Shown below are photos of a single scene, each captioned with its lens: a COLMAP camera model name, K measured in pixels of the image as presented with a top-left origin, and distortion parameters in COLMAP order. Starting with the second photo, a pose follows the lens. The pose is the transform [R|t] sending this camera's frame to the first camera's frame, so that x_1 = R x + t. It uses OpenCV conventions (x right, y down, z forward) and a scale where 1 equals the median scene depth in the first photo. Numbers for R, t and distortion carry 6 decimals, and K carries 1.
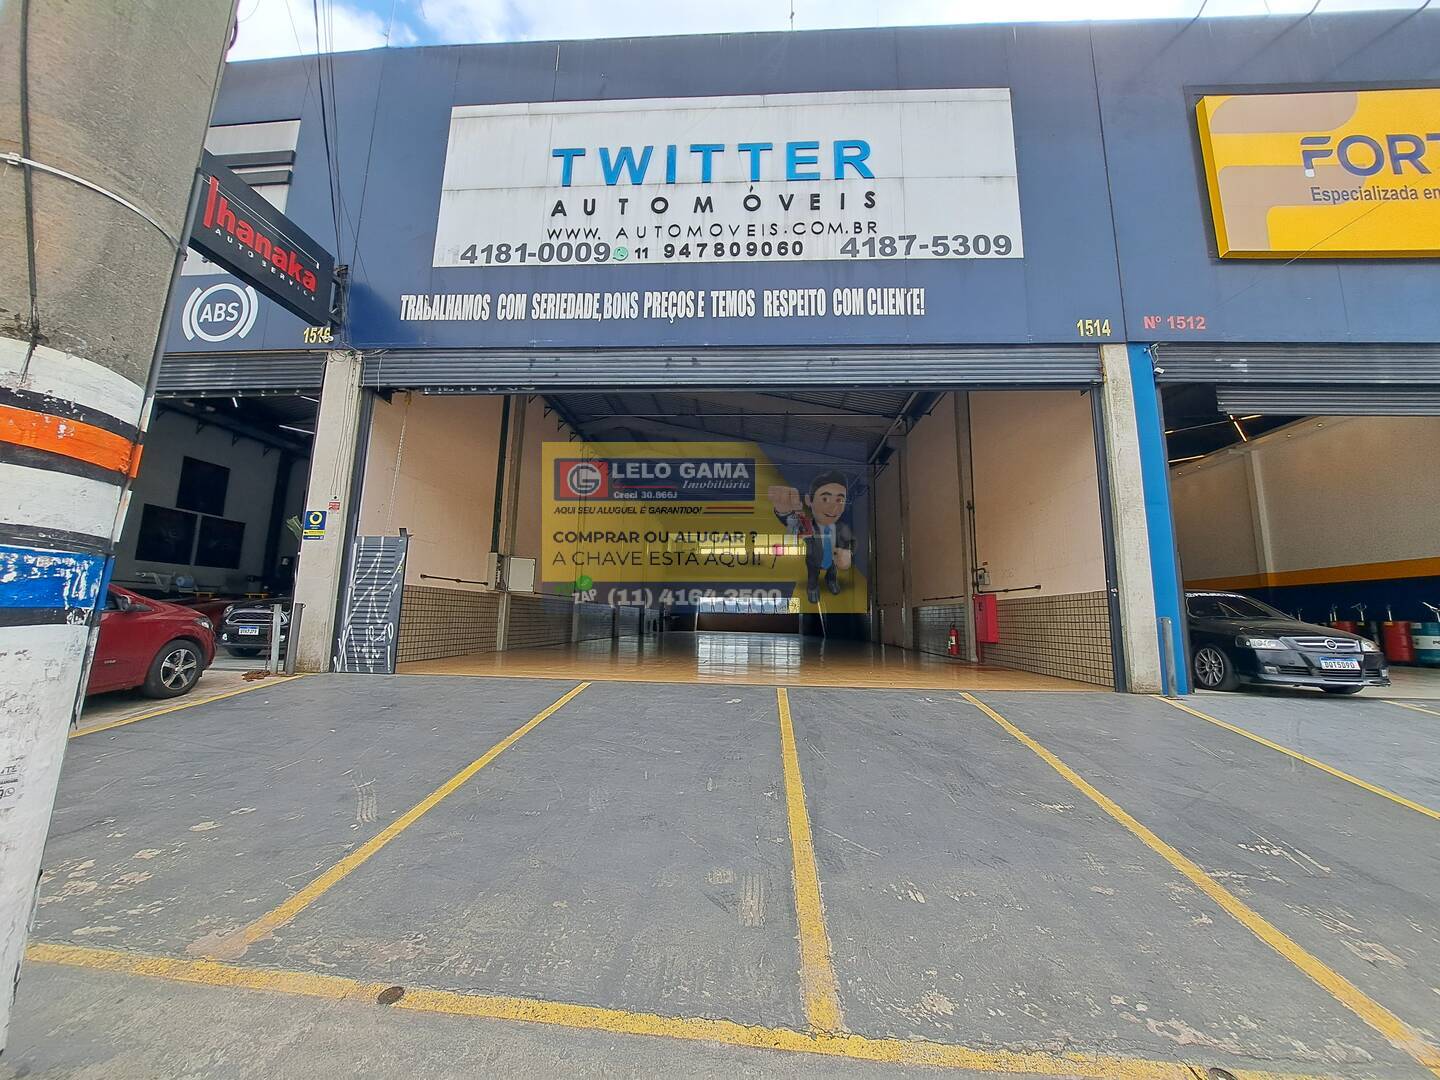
lens RADIAL K [[577.0, 0, 719.7], [0, 577.0, 536.0], [0, 0, 1]] dist [-0.013002, -0.002183]
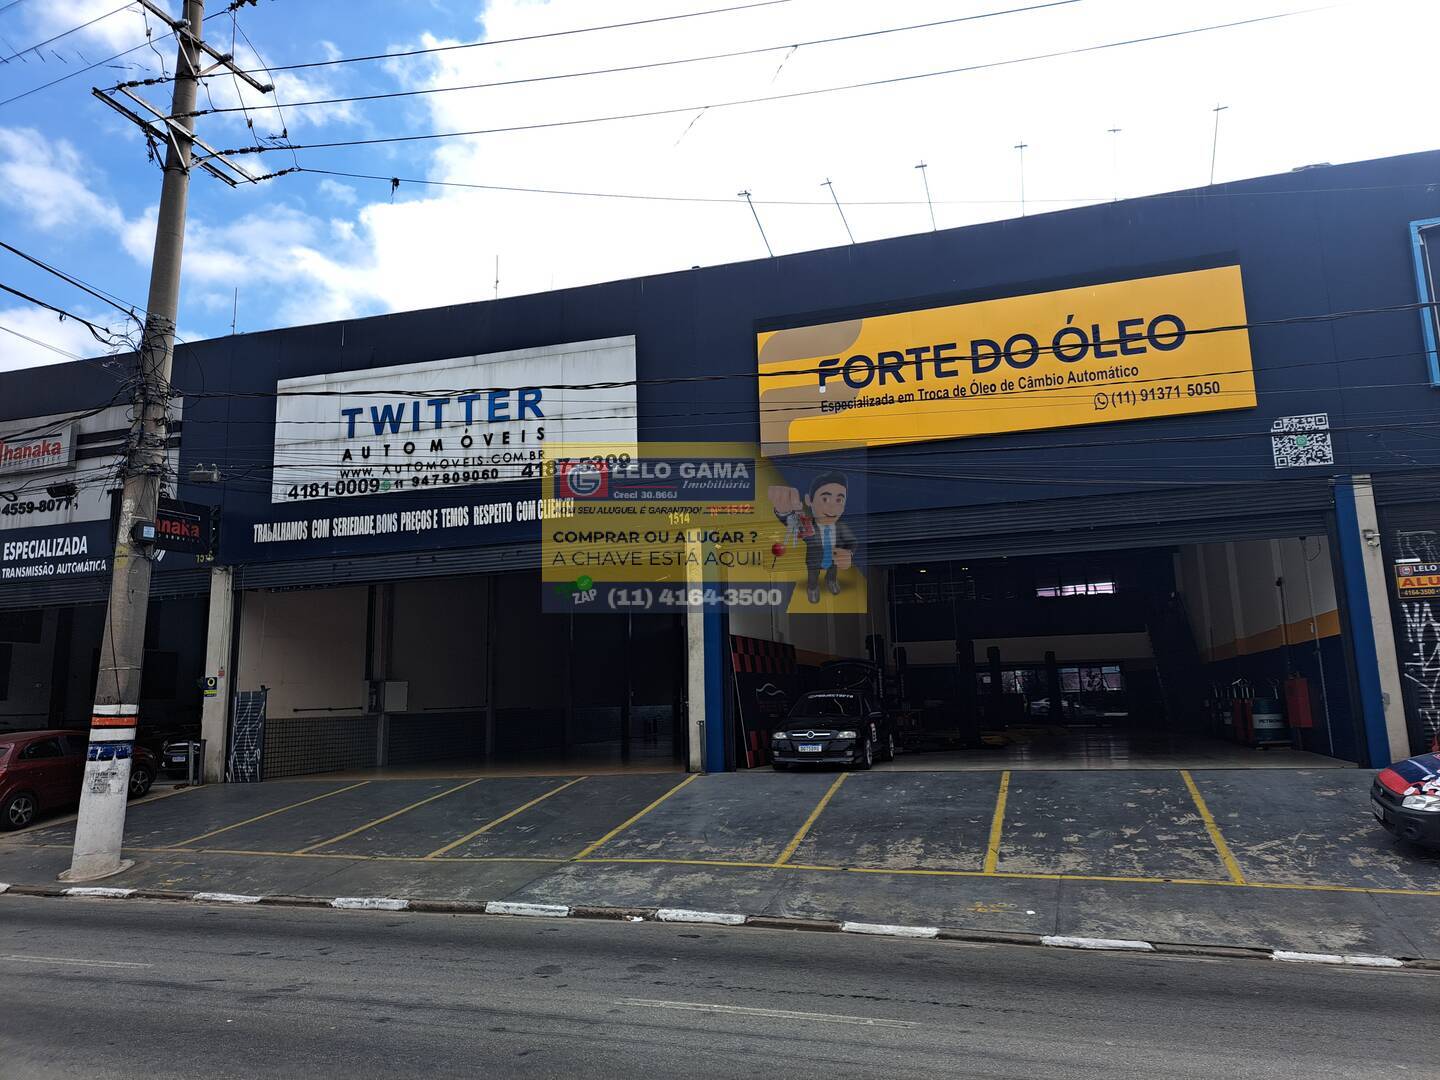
lens RADIAL K [[1036.4, 0, 733.6], [0, 1036.4, 538.5], [0, 0, 1]] dist [0.073052, -0.056487]
pose [[0.973161, -0.086302, -0.213331, 1.239228], [0.083164, 0.996255, -0.023658, -0.223357], [0.214574, 0.005282, 0.976693, -1.393855]]
